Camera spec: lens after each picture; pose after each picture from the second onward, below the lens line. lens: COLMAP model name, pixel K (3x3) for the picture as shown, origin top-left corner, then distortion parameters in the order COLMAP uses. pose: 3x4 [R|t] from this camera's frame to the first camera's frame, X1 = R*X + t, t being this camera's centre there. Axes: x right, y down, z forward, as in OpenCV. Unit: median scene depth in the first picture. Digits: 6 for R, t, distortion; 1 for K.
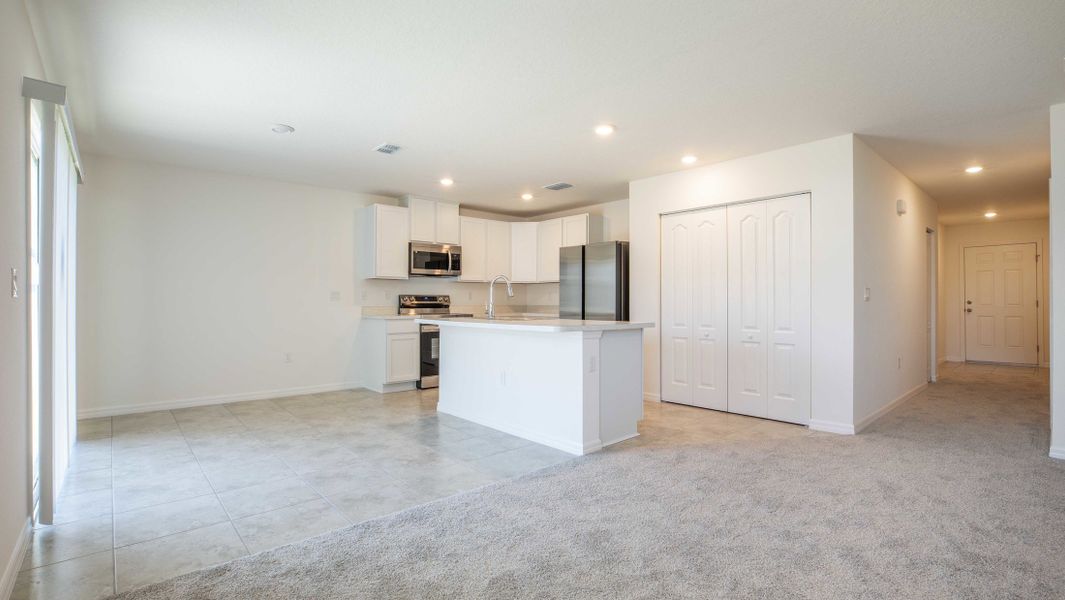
lens RADIAL K [[485.4, 0, 527.3], [0, 485.4, 300.2], [0, 0, 1]] dist [-0.031731, 0.000378]
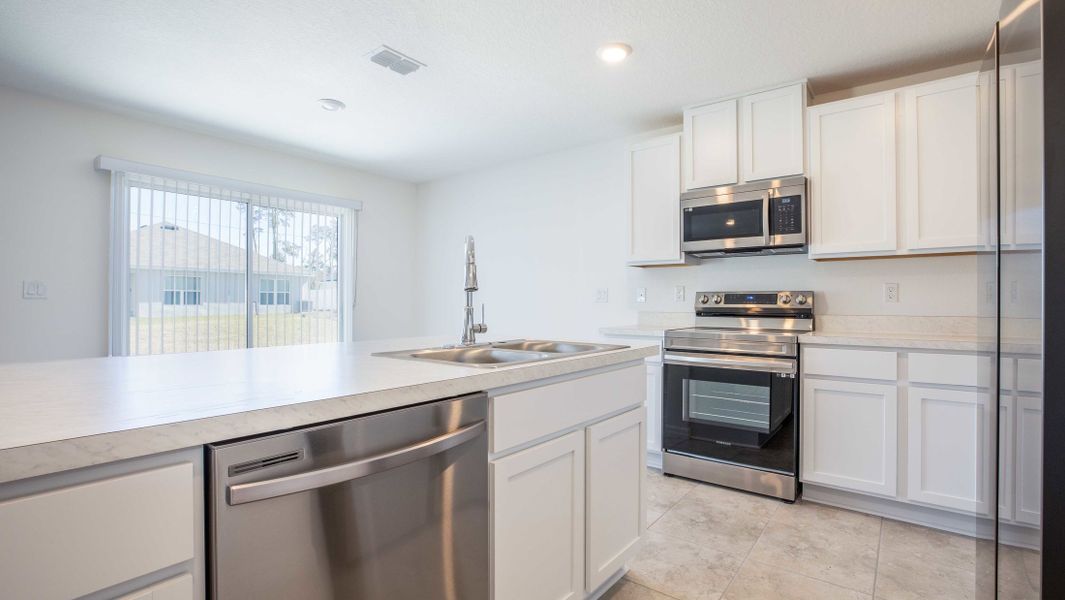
lens RADIAL K [[485.4, 0, 534.9], [0, 485.4, 295.5], [0, 0, 1]] dist [-0.031731, 0.000378]
pose [[0.173666, -0.013579, -0.984711, 0.236929], [0.002592, 0.999908, -0.013331, -0.000537], [0.984801, -0.000237, 0.173686, 0.687402]]
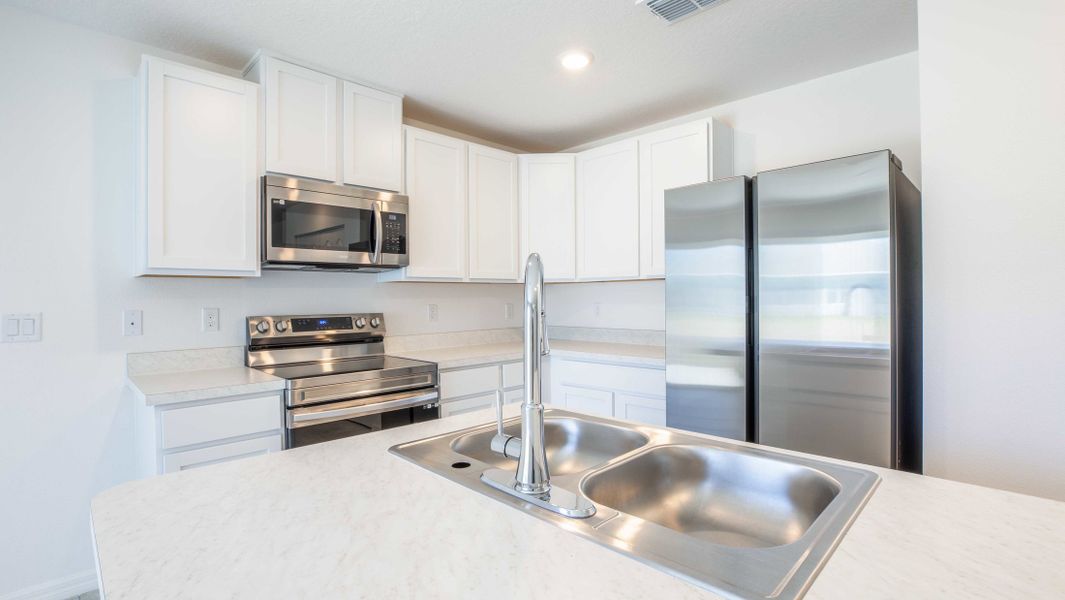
lens RADIAL K [[485.4, 0, 523.9], [0, 485.4, 295.5], [0, 0, 1]] dist [-0.031731, 0.000378]
pose [[0.998826, -0.011329, 0.047090, -0.057704], [0.011401, 0.999934, -0.001265, -0.024329], [-0.047073, 0.001800, 0.998890, 0.578754]]
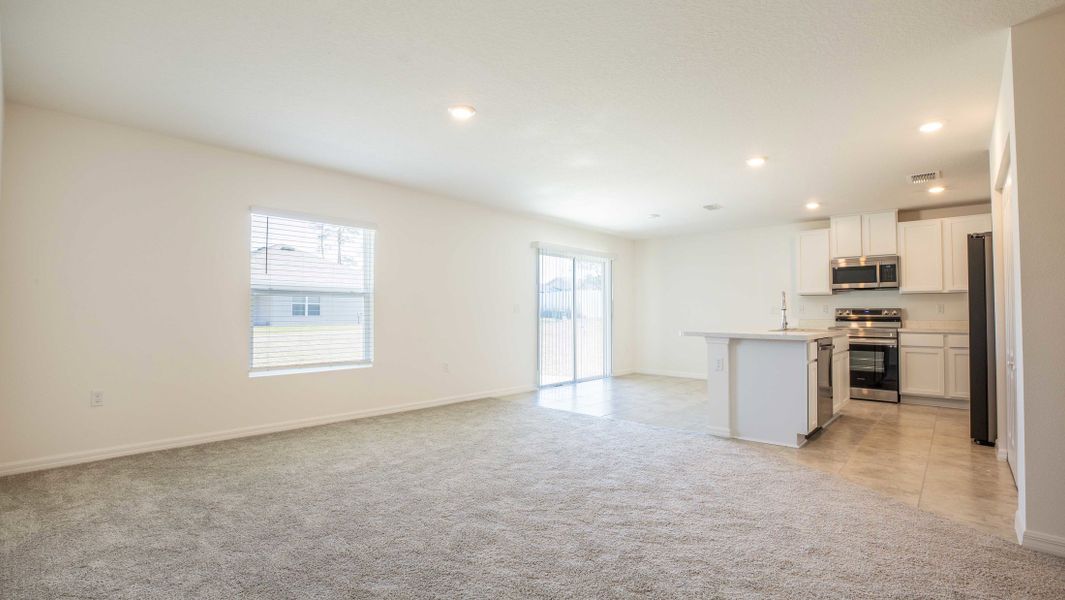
lens RADIAL K [[485.4, 0, 529.6], [0, 485.4, 299.2], [0, 0, 1]] dist [-0.031731, 0.000378]
pose [[0.133498, -0.029040, -0.990623, 0.666834], [0.001421, 0.999575, -0.029111, -0.002118], [0.991048, 0.002478, 0.133483, 0.178204]]
